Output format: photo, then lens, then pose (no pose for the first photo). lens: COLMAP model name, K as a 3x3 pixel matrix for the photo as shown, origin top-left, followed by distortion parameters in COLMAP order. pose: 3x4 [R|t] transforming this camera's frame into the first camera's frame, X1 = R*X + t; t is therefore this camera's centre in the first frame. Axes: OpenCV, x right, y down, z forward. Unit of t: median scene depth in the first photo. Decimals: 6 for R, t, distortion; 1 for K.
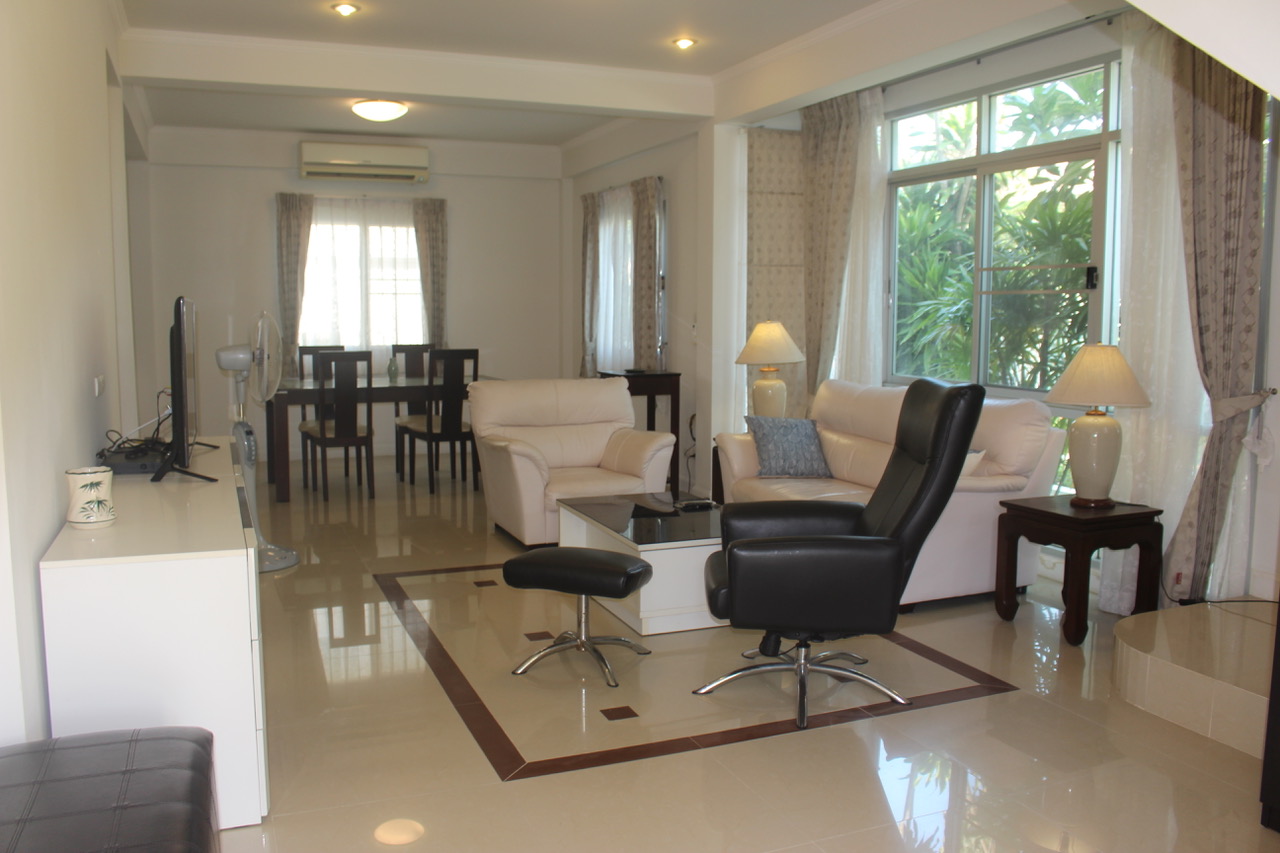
lens RADIAL K [[1063.7, 0, 635.0], [0, 1063.7, 433.8], [0, 0, 1]] dist [-0.152299, 0.133534]
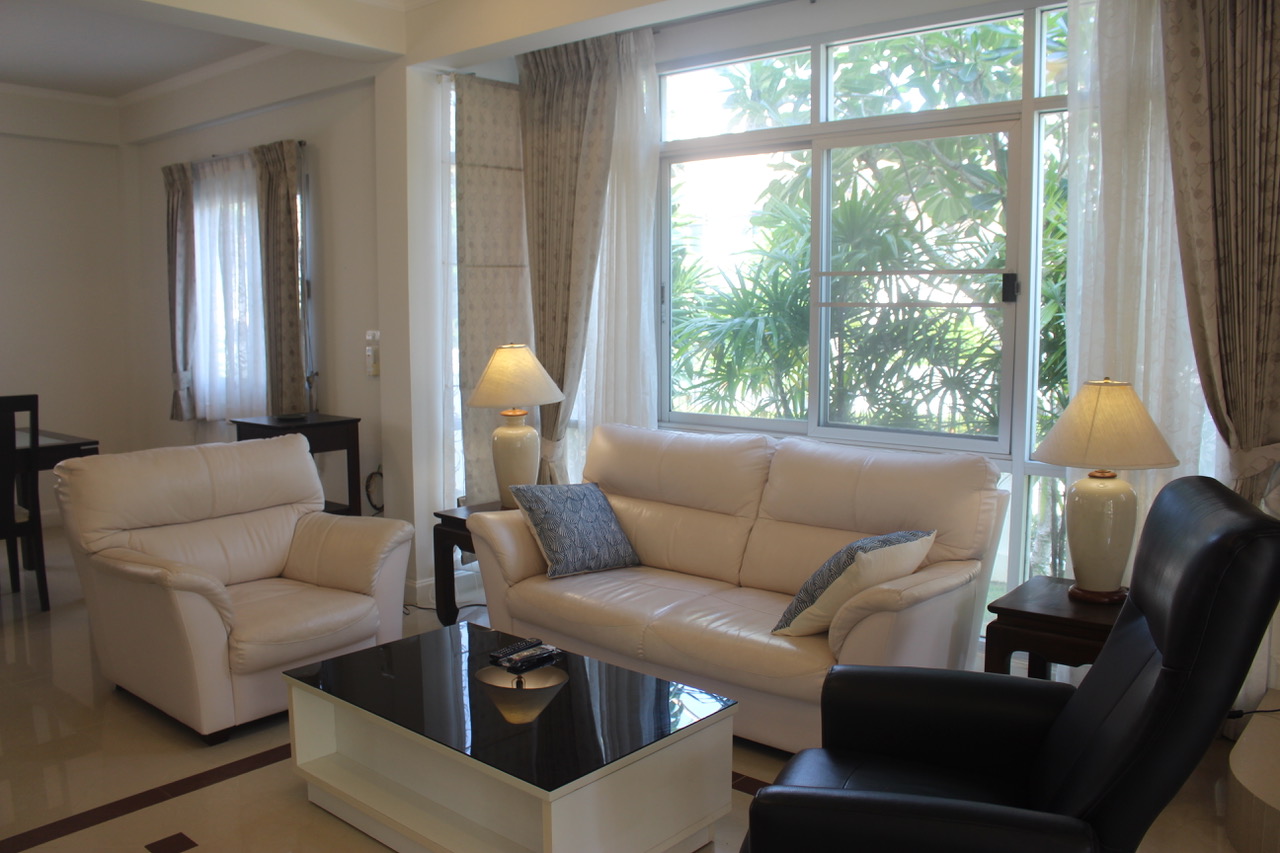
lens RADIAL K [[1063.7, 0, 635.0], [0, 1063.7, 433.8], [0, 0, 1]] dist [-0.152299, 0.133534]
pose [[0.893744, -0.054394, 0.445267, -0.112393], [0.054593, 0.998432, 0.012390, -0.048126], [-0.445243, 0.013235, 0.895312, 0.309564]]
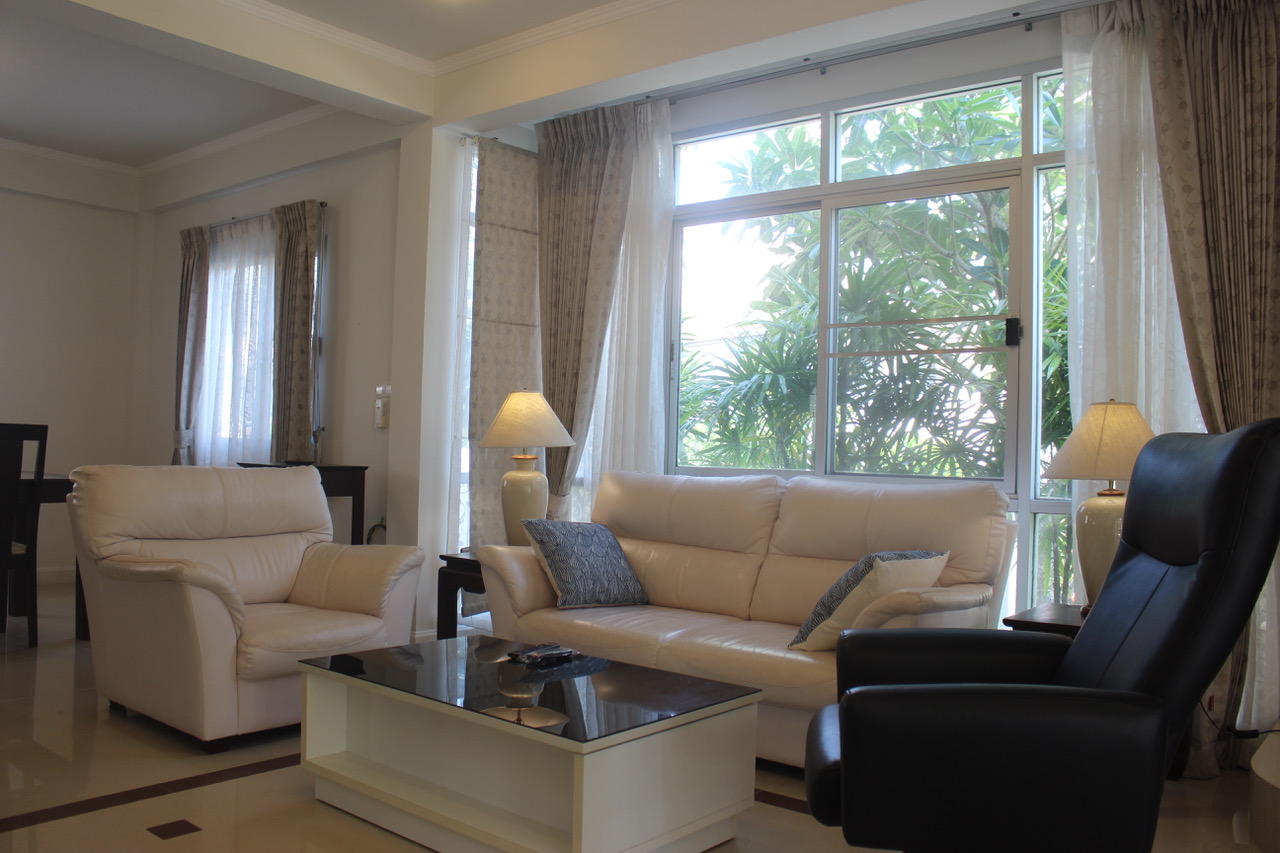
lens RADIAL K [[1069.0, 0, 640.0], [0, 1069.0, 426.5], [0, 0, 1]] dist [-0.152400, 0.137073]
pose [[0.882440, 0.032519, 0.469299, -0.136867], [0.028758, 0.992013, -0.122814, 0.009314], [-0.469545, 0.121872, 0.874457, 0.310904]]
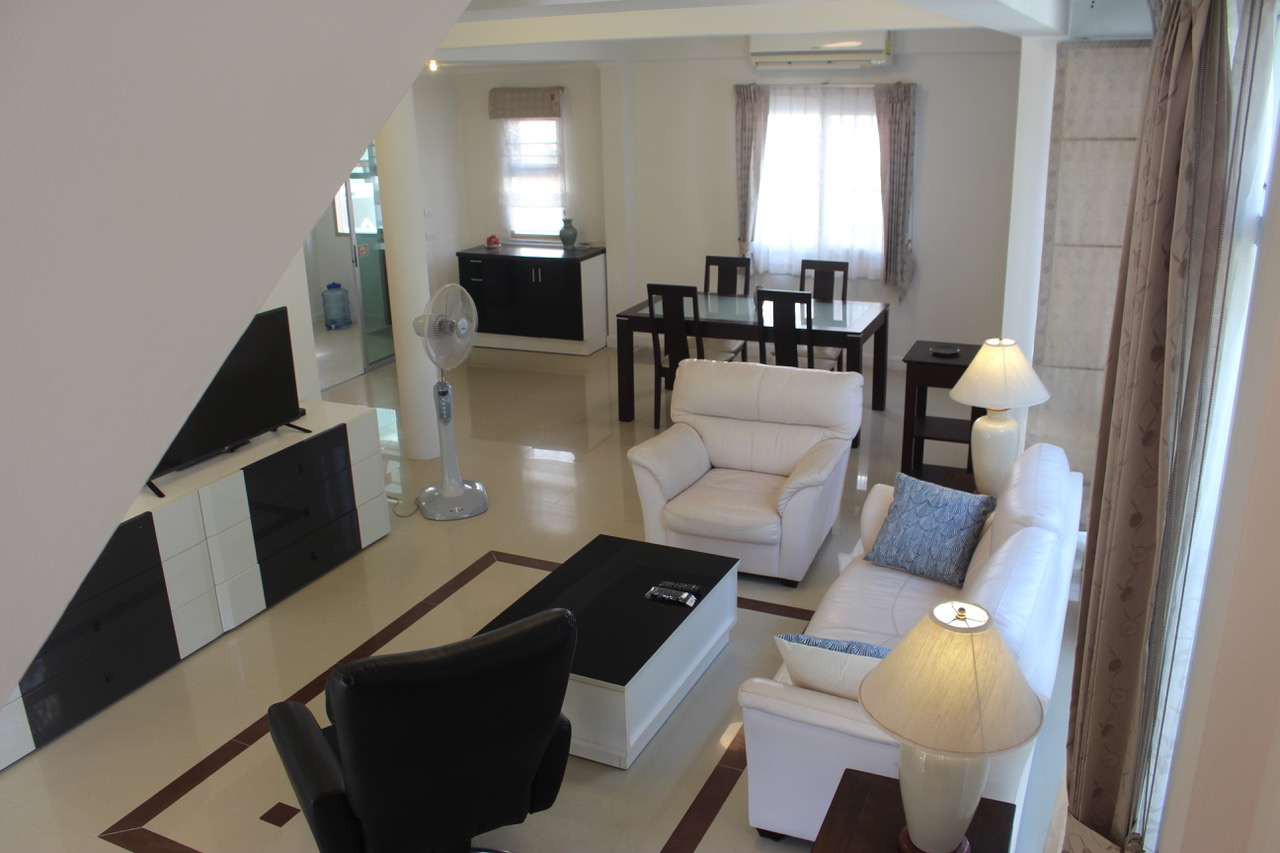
lens RADIAL K [[1063.7, 0, 635.0], [0, 1063.7, 433.8], [0, 0, 1]] dist [-0.152299, 0.133534]
pose [[0.669469, 0.219834, -0.709566, 0.448764], [-0.057355, 0.967653, 0.245680, -0.193340], [0.740622, -0.123778, 0.660422, 0.324986]]
